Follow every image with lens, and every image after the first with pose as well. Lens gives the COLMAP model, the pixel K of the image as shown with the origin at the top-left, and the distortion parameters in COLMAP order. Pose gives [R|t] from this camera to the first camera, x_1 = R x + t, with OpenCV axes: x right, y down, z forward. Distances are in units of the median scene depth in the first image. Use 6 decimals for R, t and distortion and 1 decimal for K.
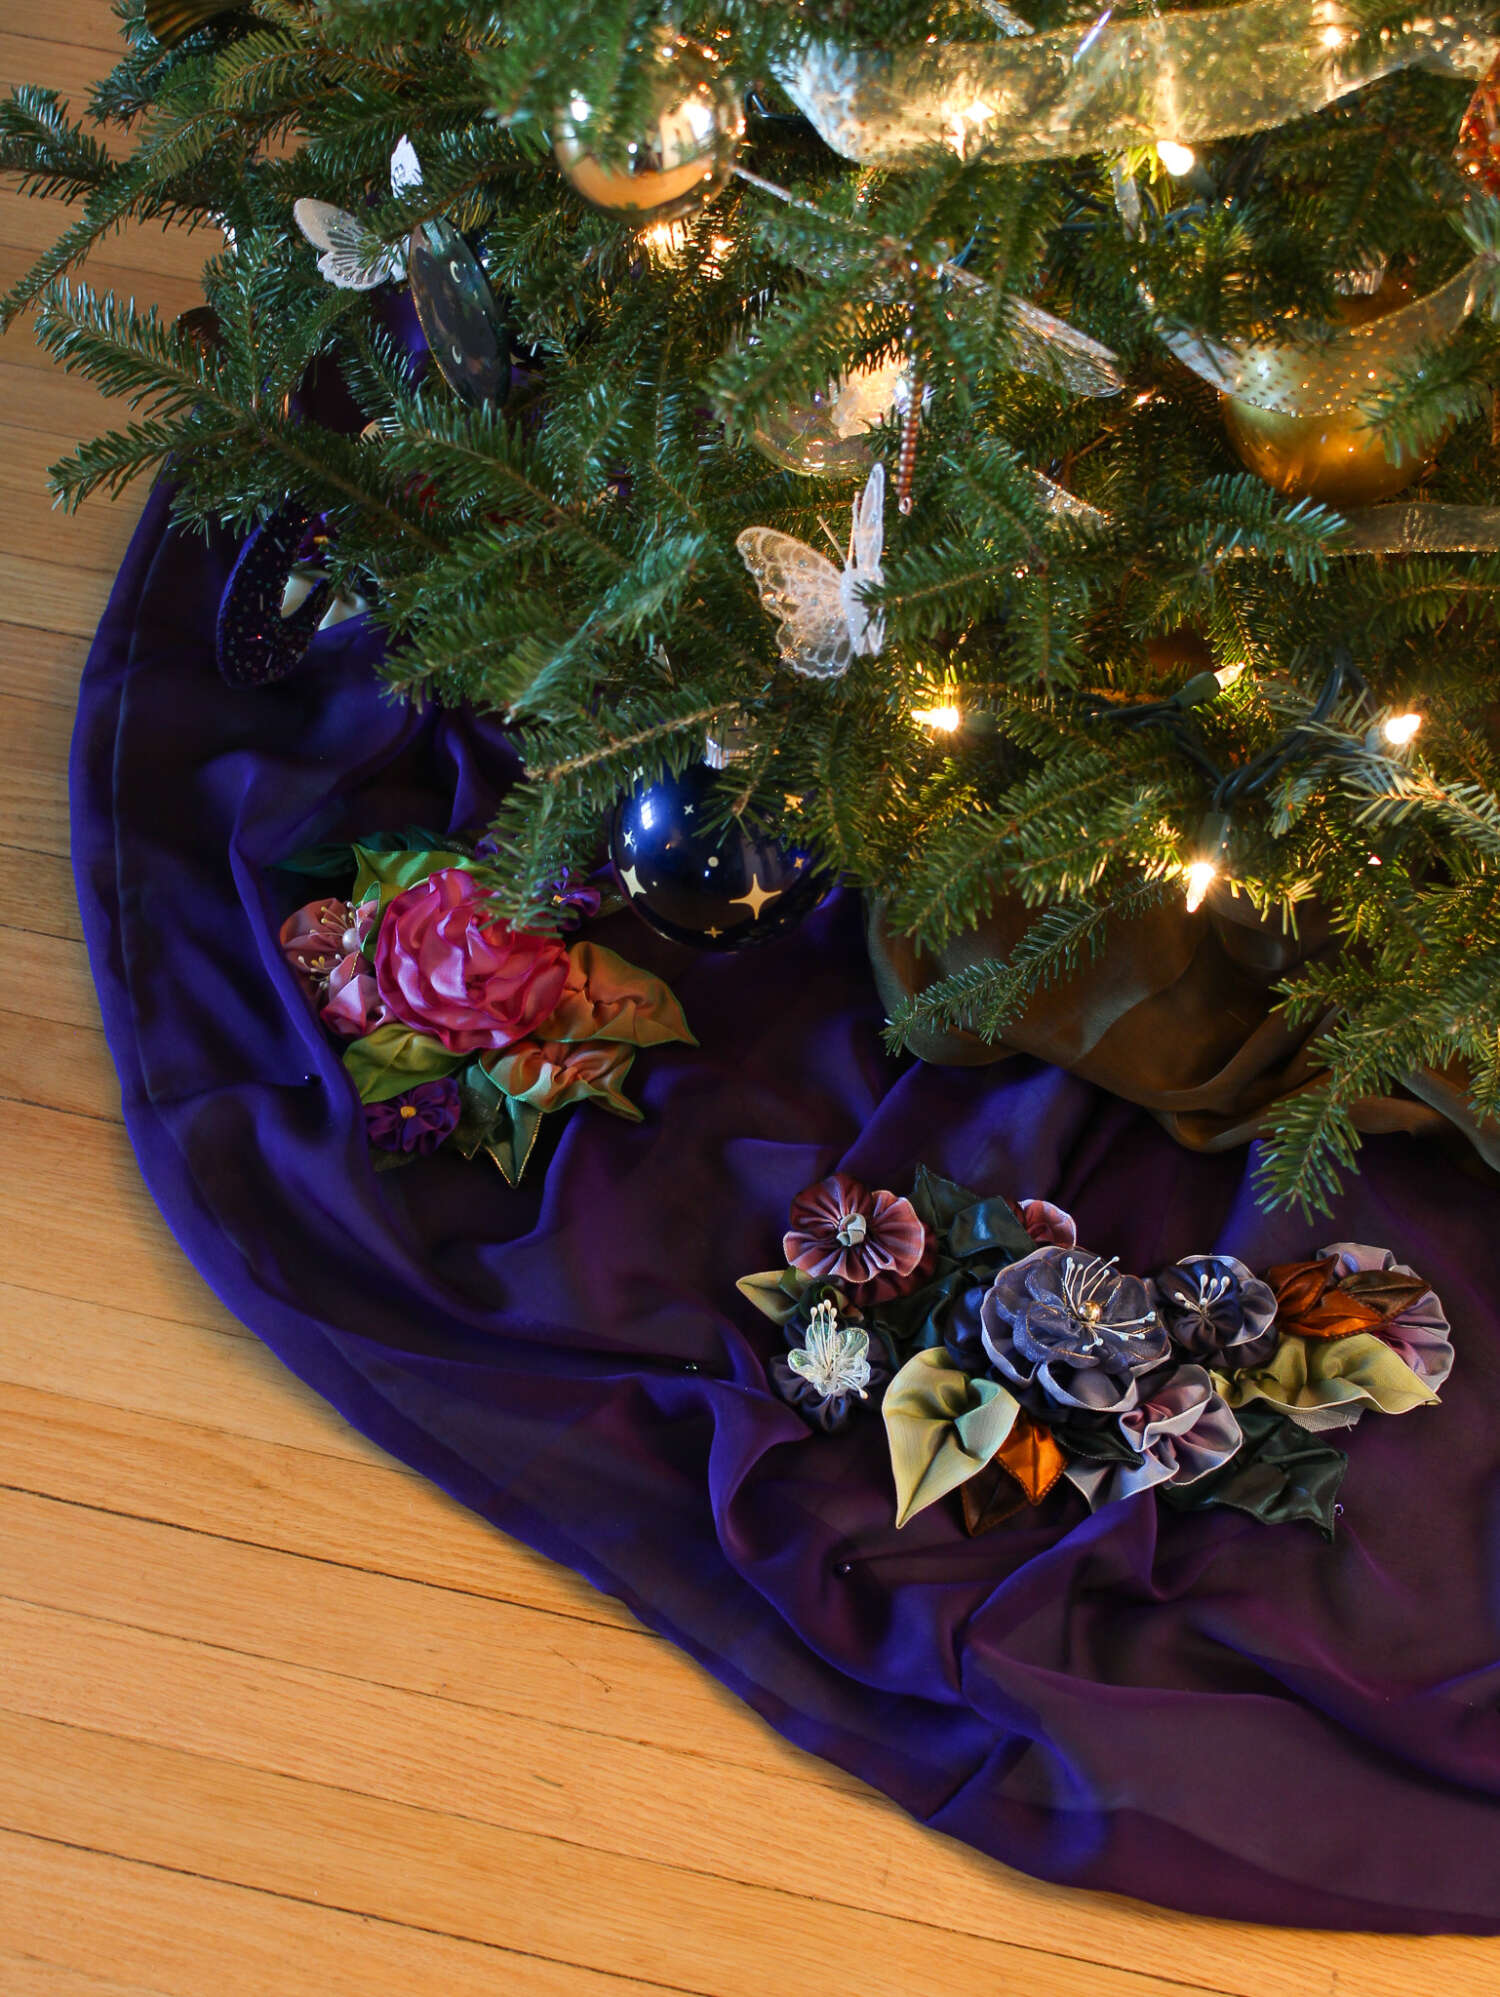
lens RADIAL K [[3415.8, 0, 744.3], [0, 3415.8, 1014.0], [0, 0, 1]] dist [-0.069199, 0.000000]
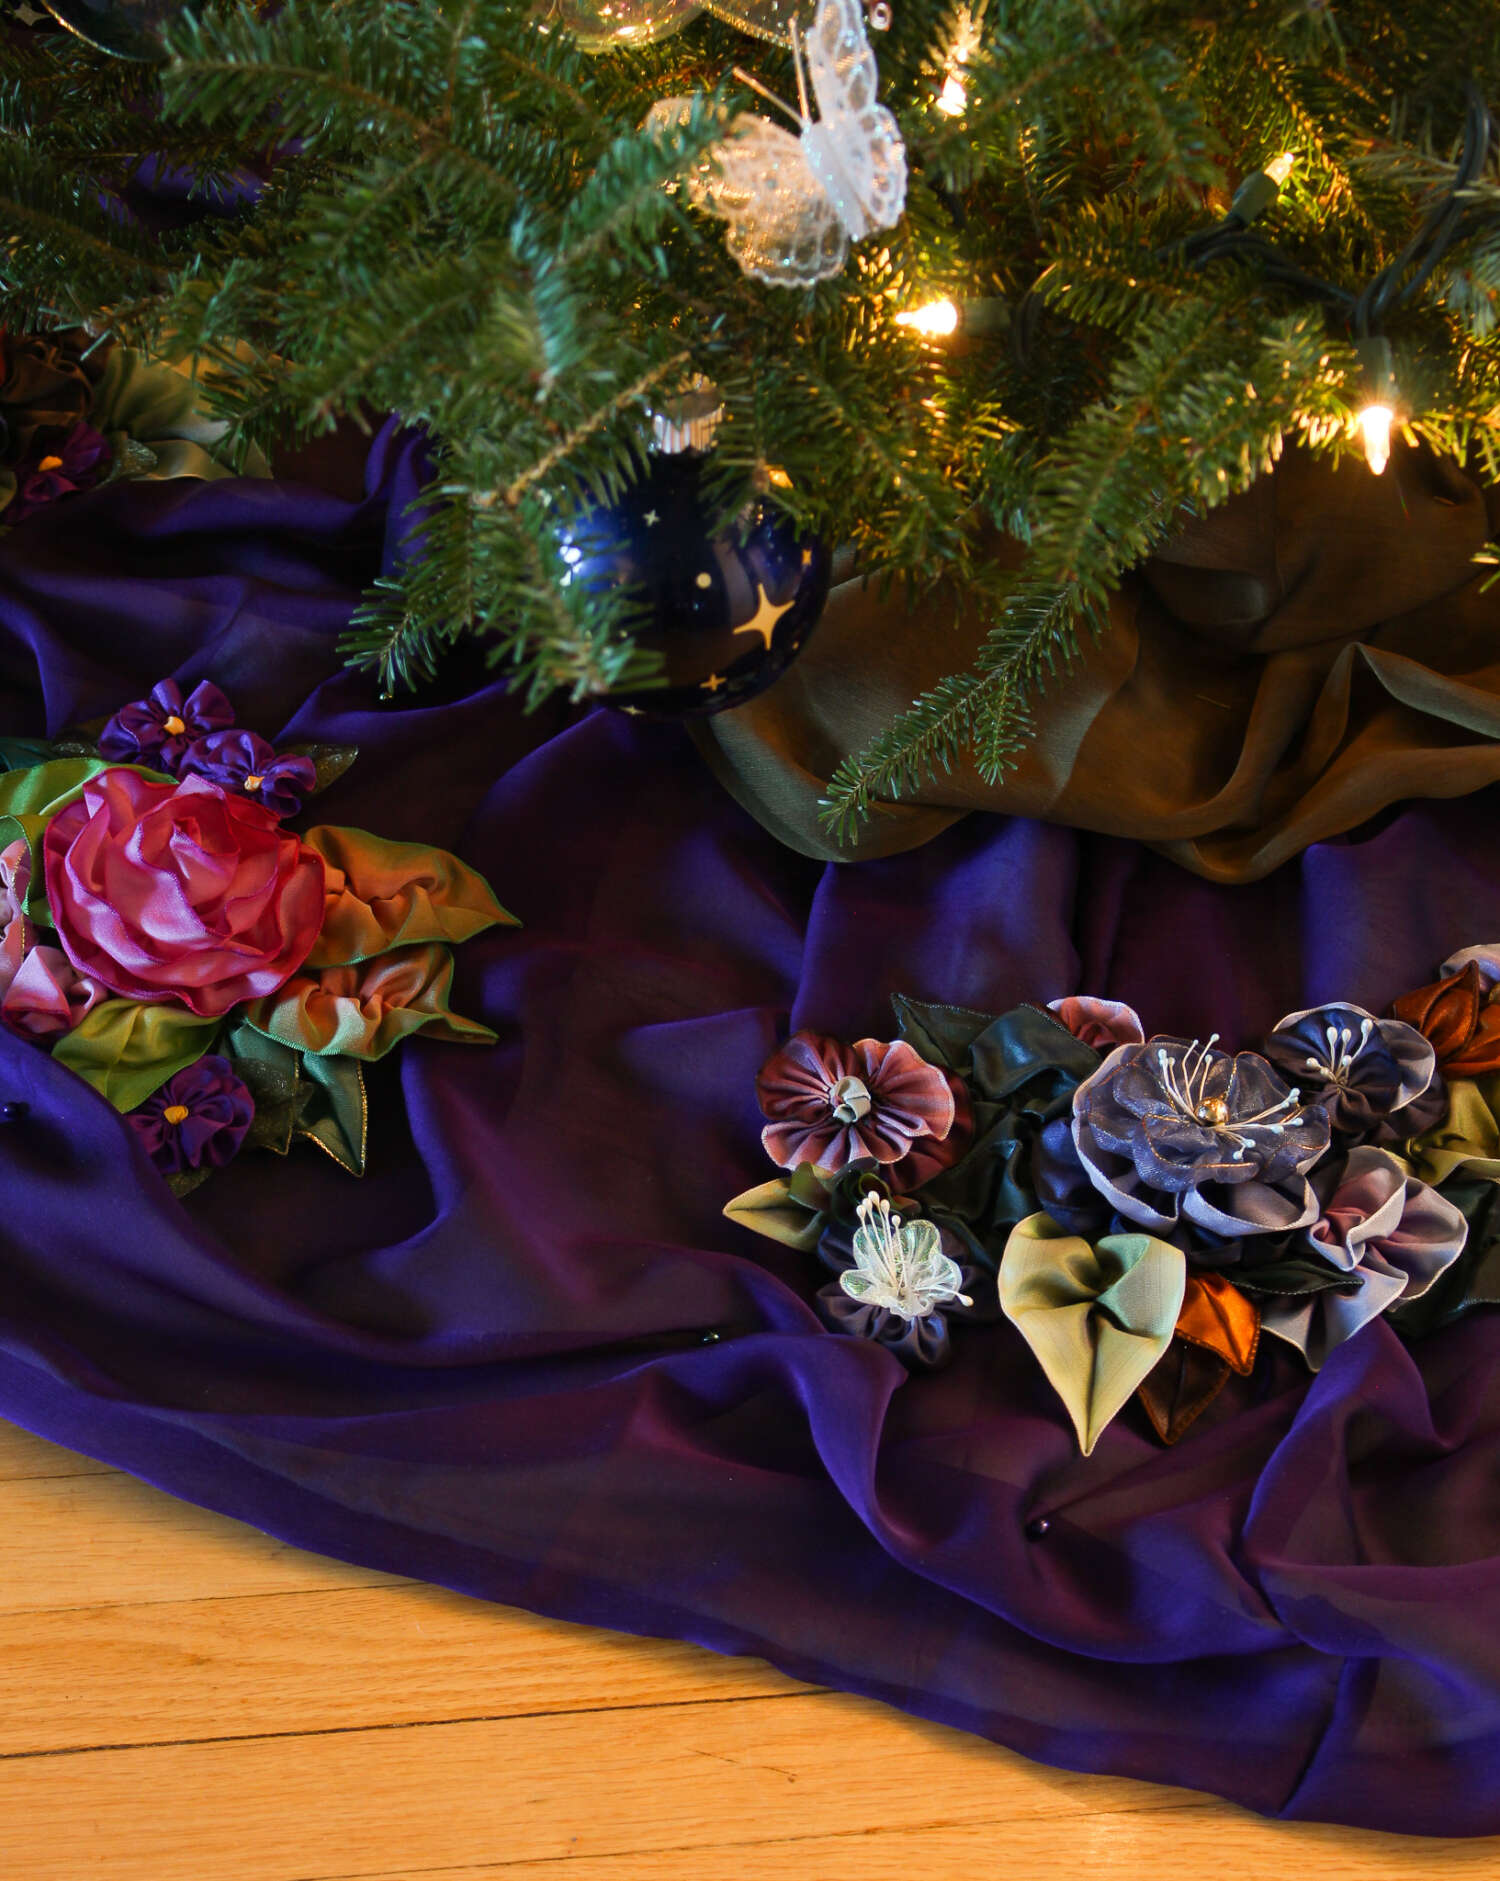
lens RADIAL K [[5163.9, 0, 696.2], [0, 5163.9, 1099.8], [0, 0, 1]] dist [-0.014044, 0.000000]
pose [[0.937738, -0.259785, 0.230561, -0.255828], [0.261319, 0.964944, 0.024418, 0.029793], [-0.228822, 0.037352, 0.972752, -0.039090]]
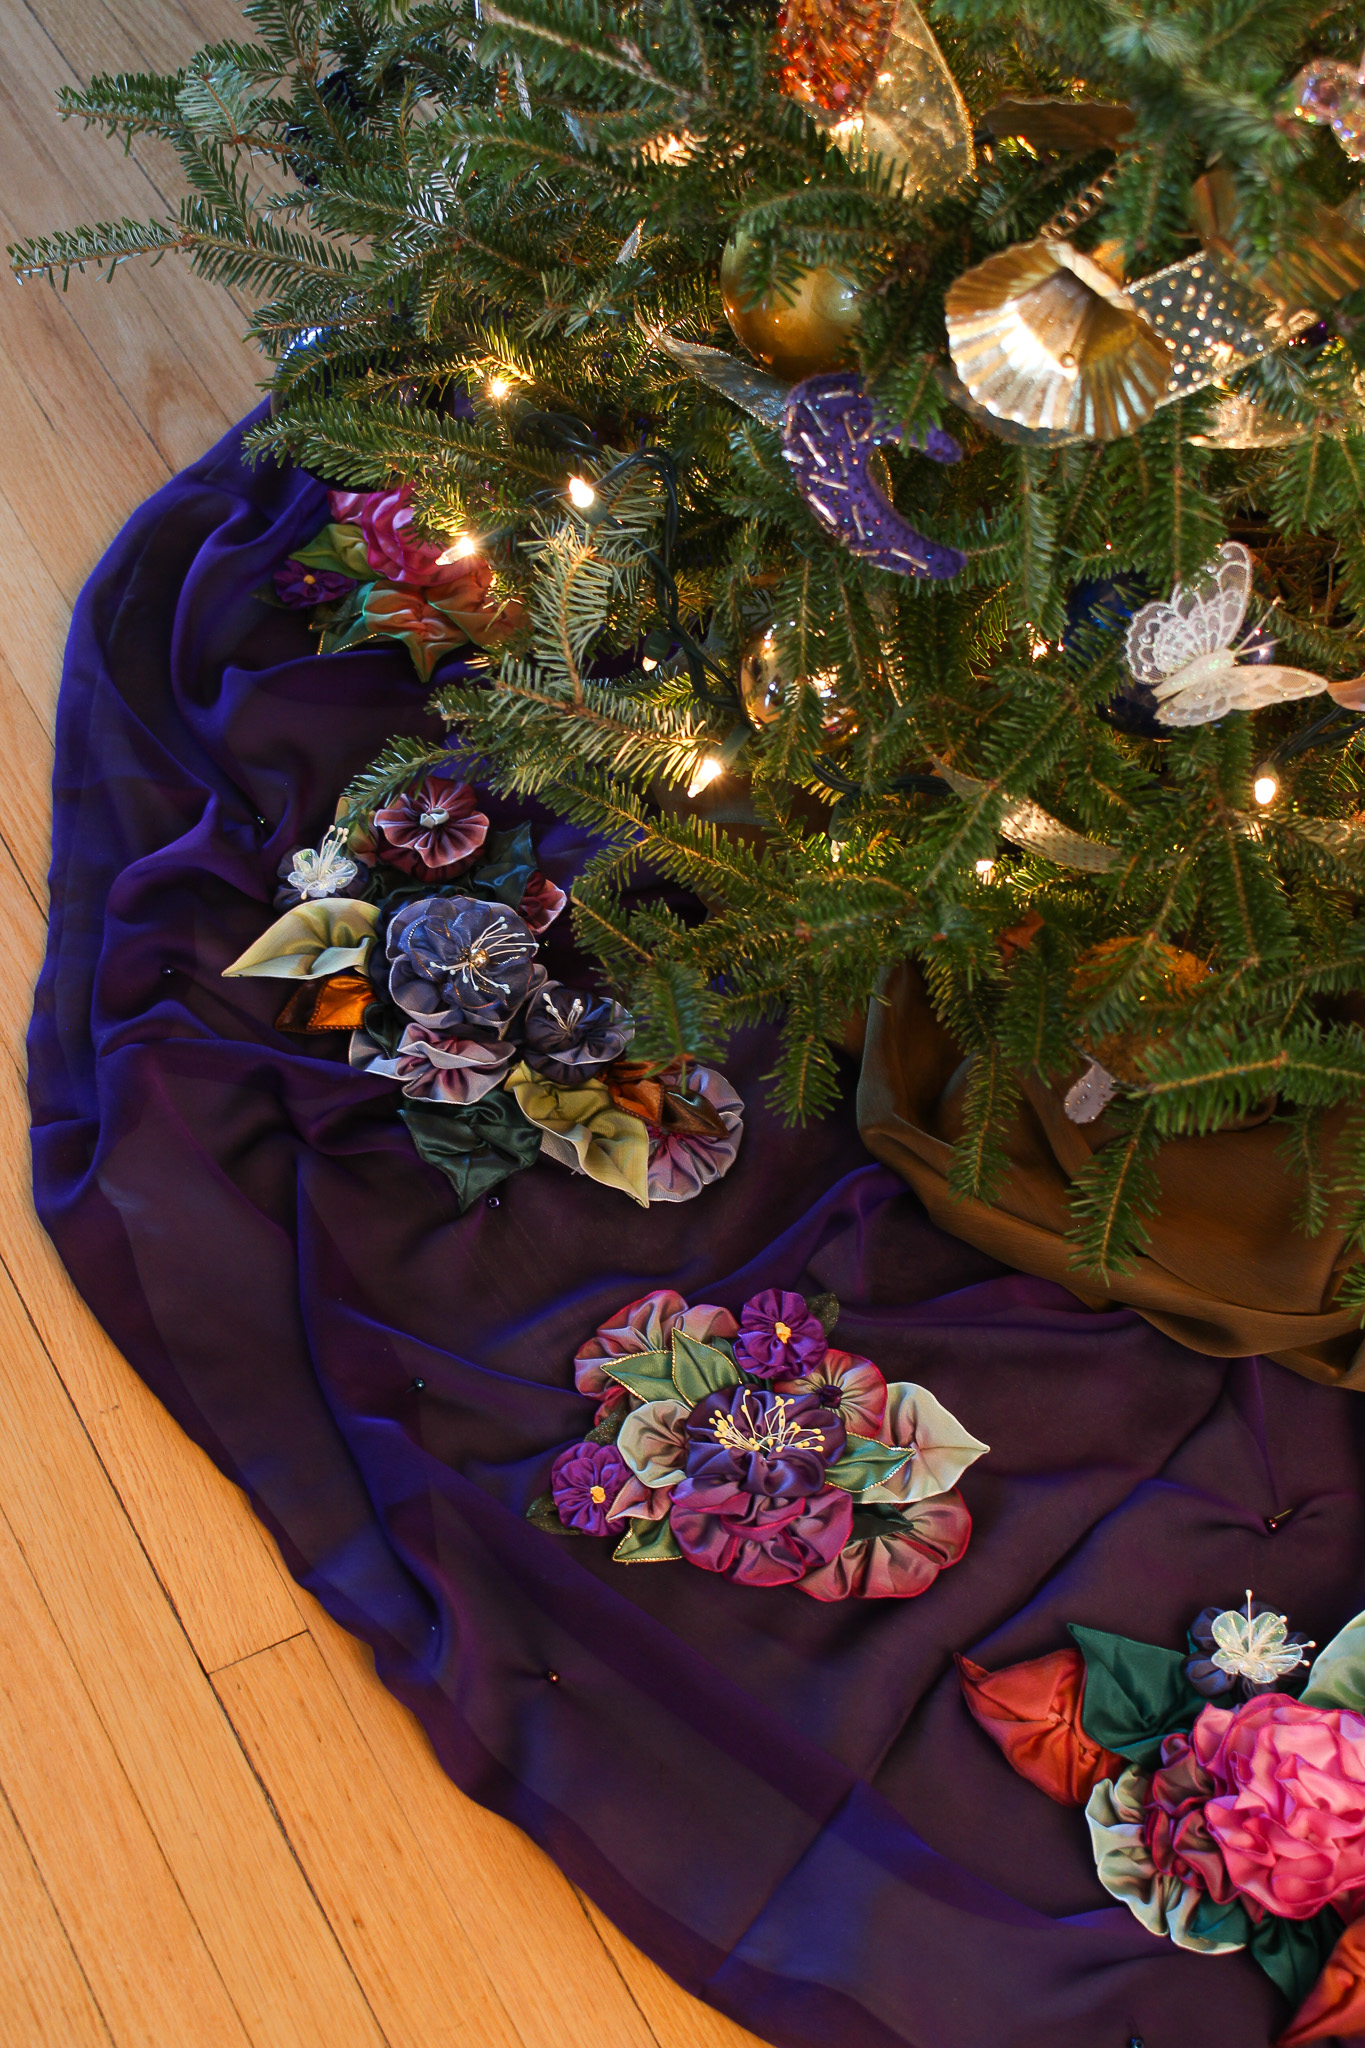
lens RADIAL K [[3072.6, 0, 691.1], [0, 3072.6, 1020.6], [0, 0, 1]] dist [-0.060882, 0.000000]
pose [[0.663185, 0.569673, -0.485447, 0.690876], [-0.582331, 0.800190, 0.143483, -0.092926], [0.470188, 0.187535, 0.862412, 0.117586]]
